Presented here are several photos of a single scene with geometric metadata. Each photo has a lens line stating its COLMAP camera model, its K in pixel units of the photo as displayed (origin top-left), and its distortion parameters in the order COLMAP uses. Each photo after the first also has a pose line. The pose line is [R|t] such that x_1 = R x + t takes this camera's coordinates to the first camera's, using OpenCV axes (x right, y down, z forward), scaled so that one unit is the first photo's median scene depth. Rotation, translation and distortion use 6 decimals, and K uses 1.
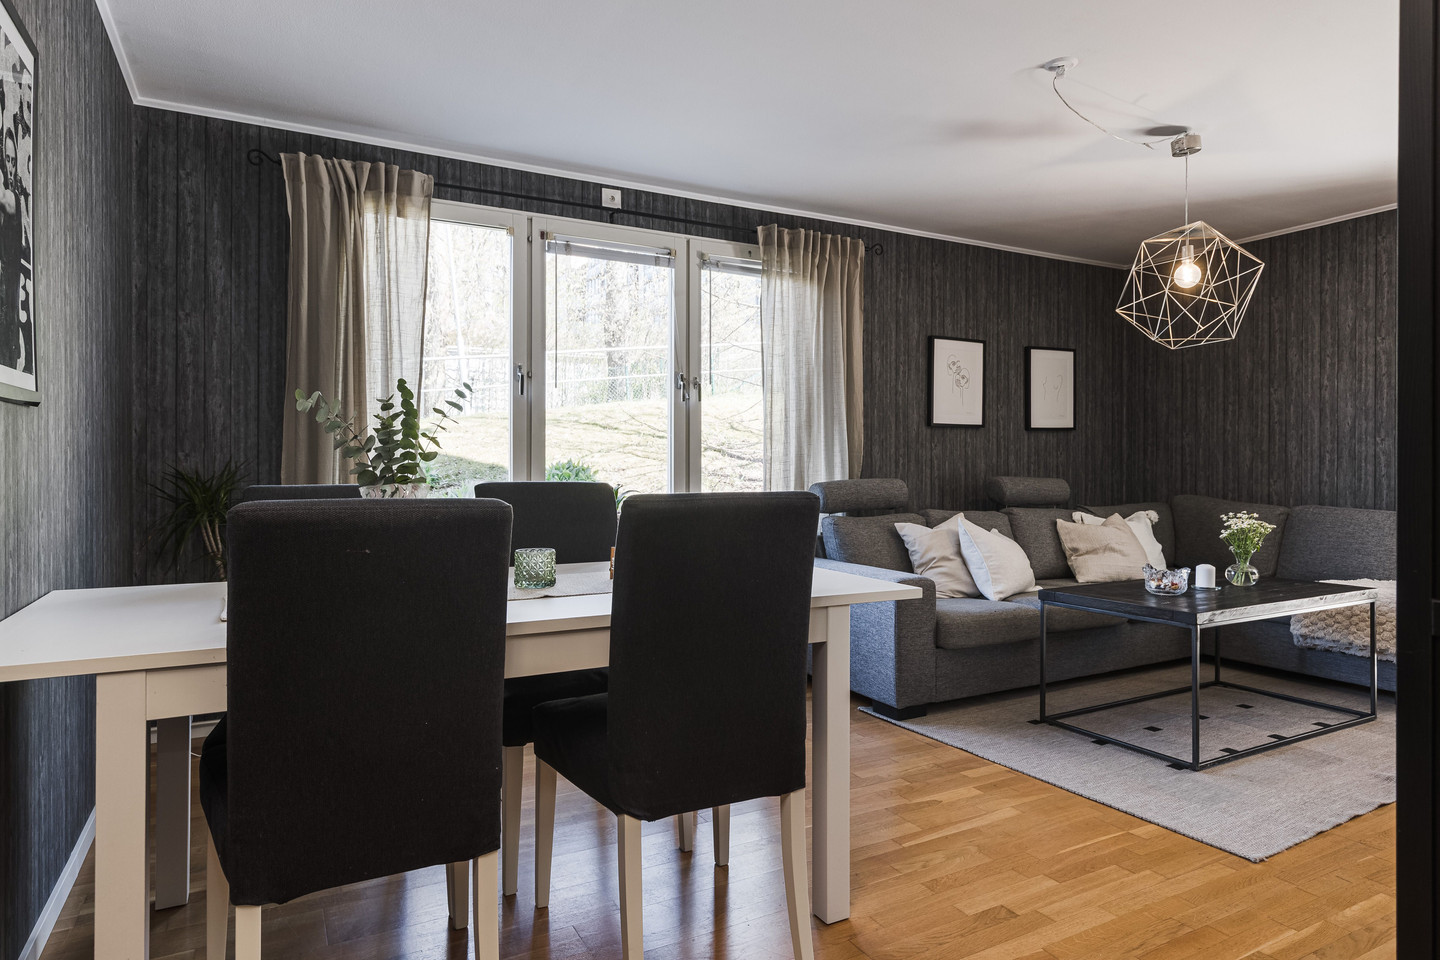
lens RADIAL K [[853.4, 0, 719.6], [0, 853.4, 466.6], [0, 0, 1]] dist [0.005135, -0.002850]
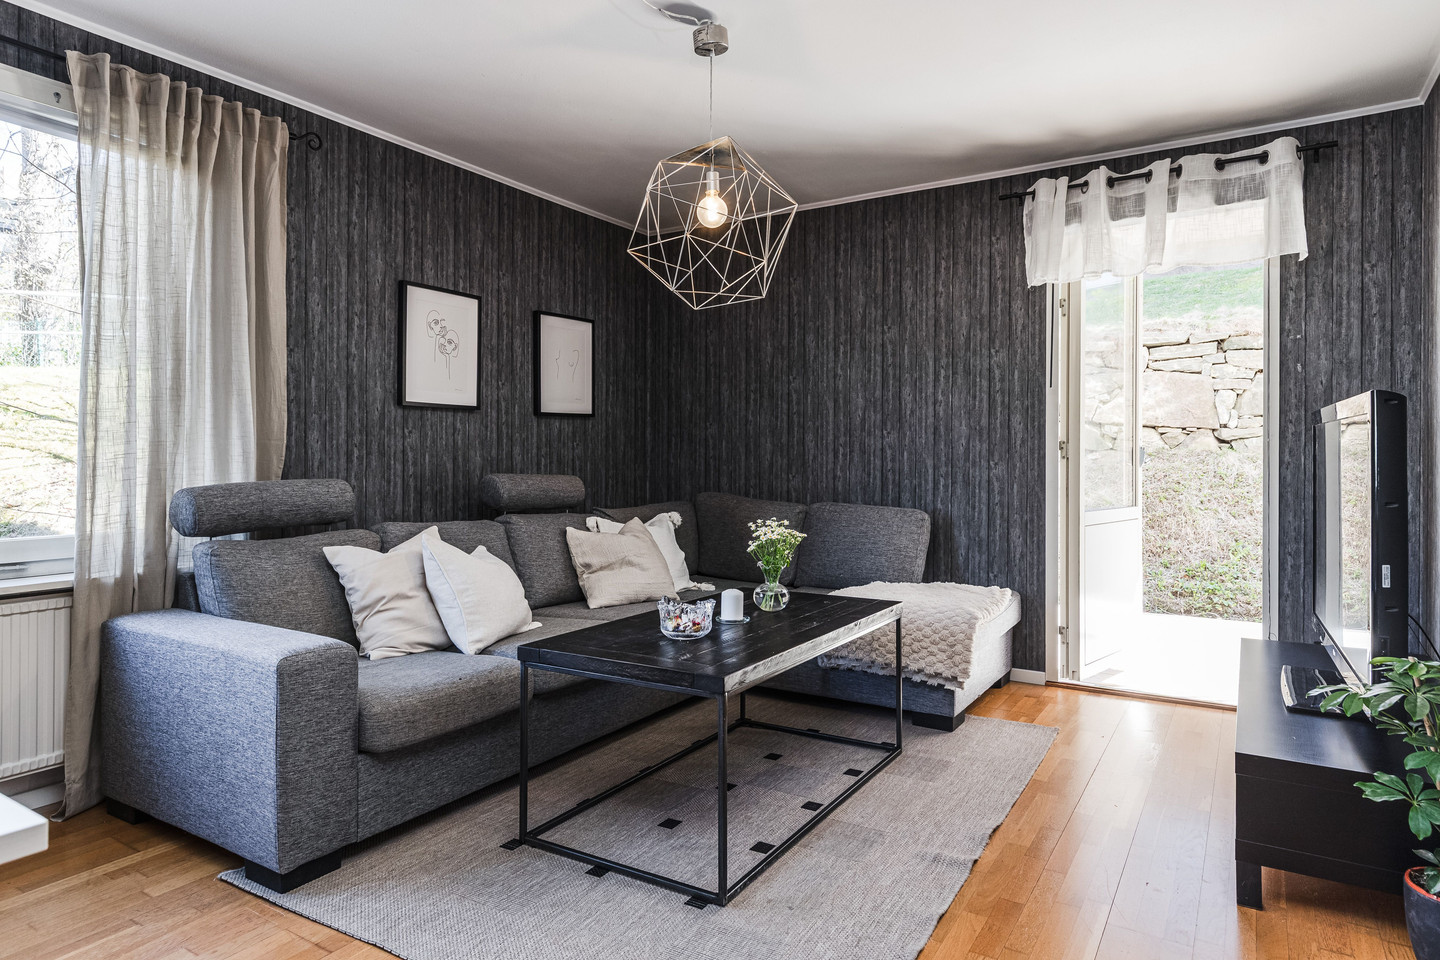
lens RADIAL K [[853.4, 0, 721.2], [0, 853.4, 454.8], [0, 0, 1]] dist [0.005135, -0.002850]
pose [[0.870578, 0.003089, 0.492020, 0.144507], [-0.000975, 0.999989, -0.004553, -0.002485], [-0.492029, 0.003484, 0.870572, 0.267375]]
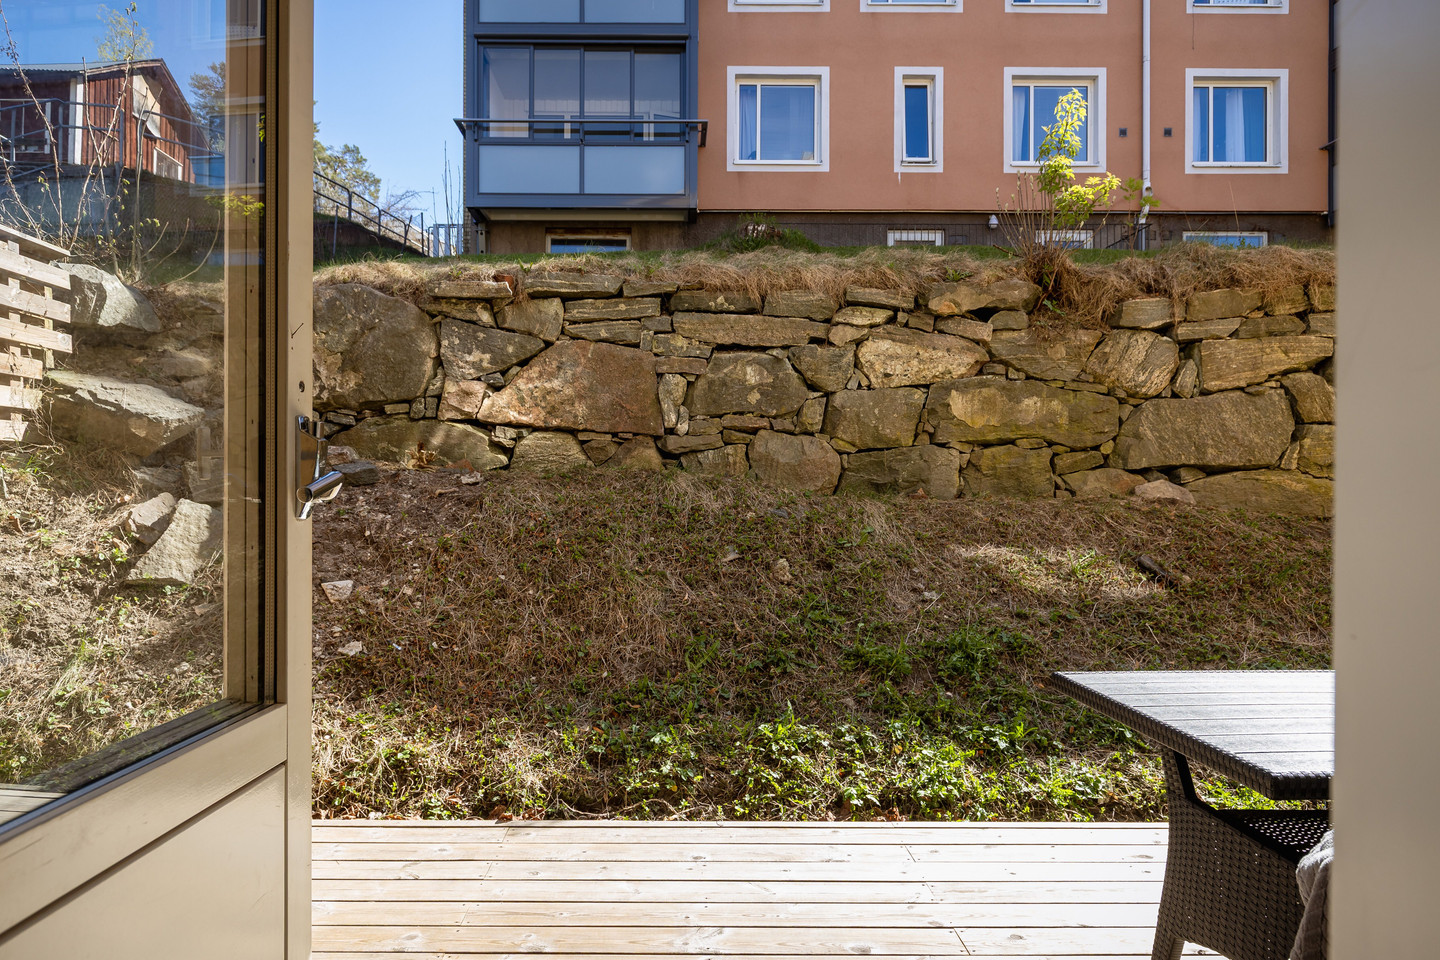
lens RADIAL K [[853.4, 0, 717.8], [0, 853.4, 480.4], [0, 0, 1]] dist [0.005135, -0.002850]
pose [[0.436928, 0.001412, 0.899495, 0.929163], [0.003084, 0.999991, -0.003068, -0.002969], [-0.899491, 0.004114, 0.436920, 0.743553]]
